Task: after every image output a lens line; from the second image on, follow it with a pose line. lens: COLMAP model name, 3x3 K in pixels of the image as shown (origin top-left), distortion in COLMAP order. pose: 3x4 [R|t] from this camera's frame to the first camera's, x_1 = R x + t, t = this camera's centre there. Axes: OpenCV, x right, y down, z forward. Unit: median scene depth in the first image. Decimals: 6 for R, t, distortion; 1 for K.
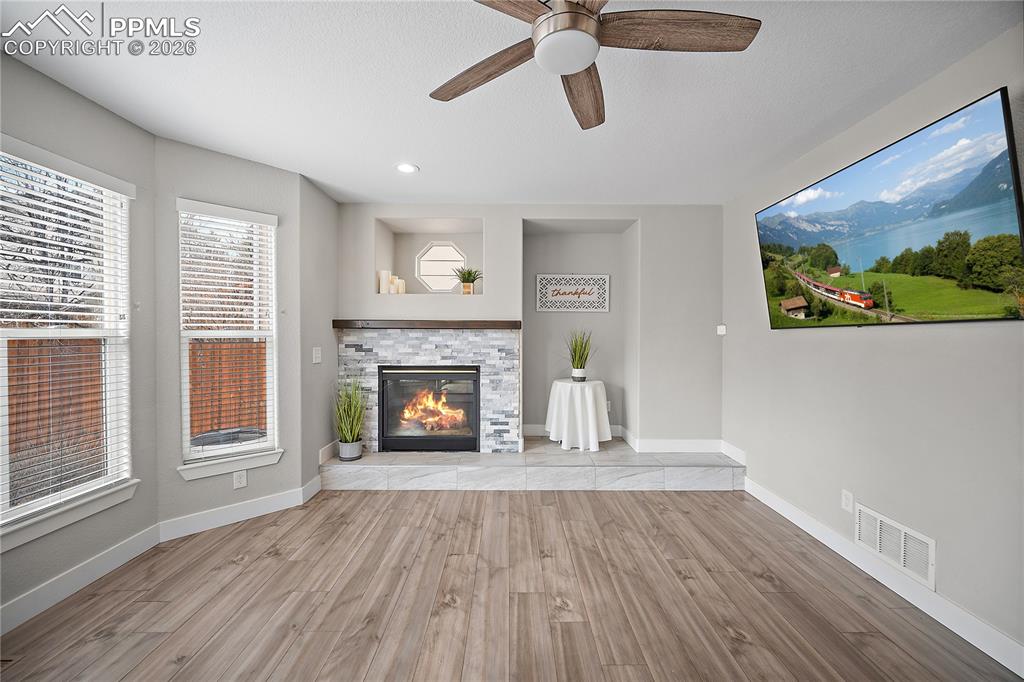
lens RADIAL K [[409.9, 0, 523.0], [0, 409.9, 332.3], [0, 0, 1]] dist [-0.003439, -0.000139]
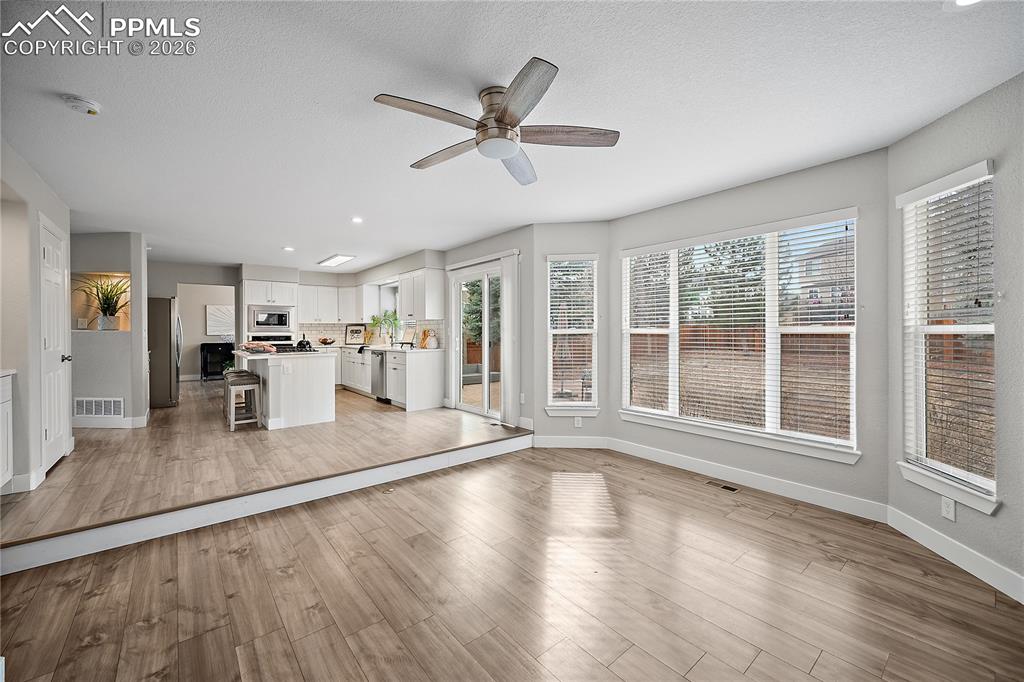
lens RADIAL K [[409.9, 0, 522.9], [0, 409.9, 335.6], [0, 0, 1]] dist [-0.003439, -0.000139]
pose [[-0.780366, 0.005253, -0.625301, 0.483786], [0.003482, 0.999986, 0.004056, 0.012750], [0.625313, 0.000988, -0.780373, 1.141064]]
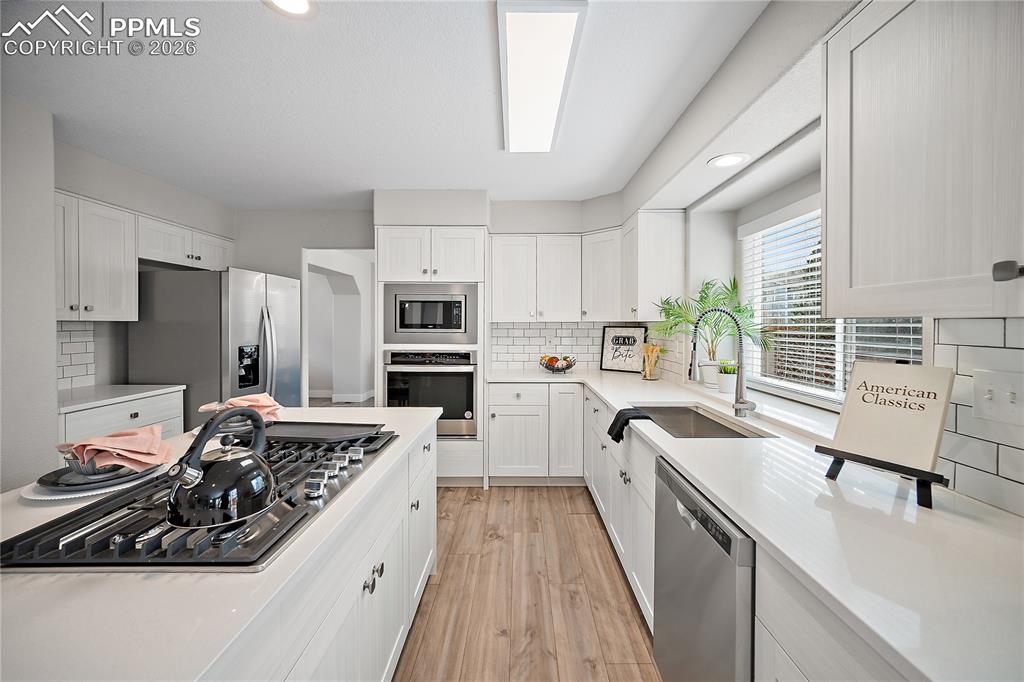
lens RADIAL K [[409.9, 0, 516.3], [0, 409.9, 323.9], [0, 0, 1]] dist [-0.003439, -0.000139]
pose [[-0.999798, 0.000074, 0.020117, -0.161511], [0.000036, 0.999998, -0.001870, -0.057986], [-0.020117, -0.001869, -0.999796, -0.801018]]
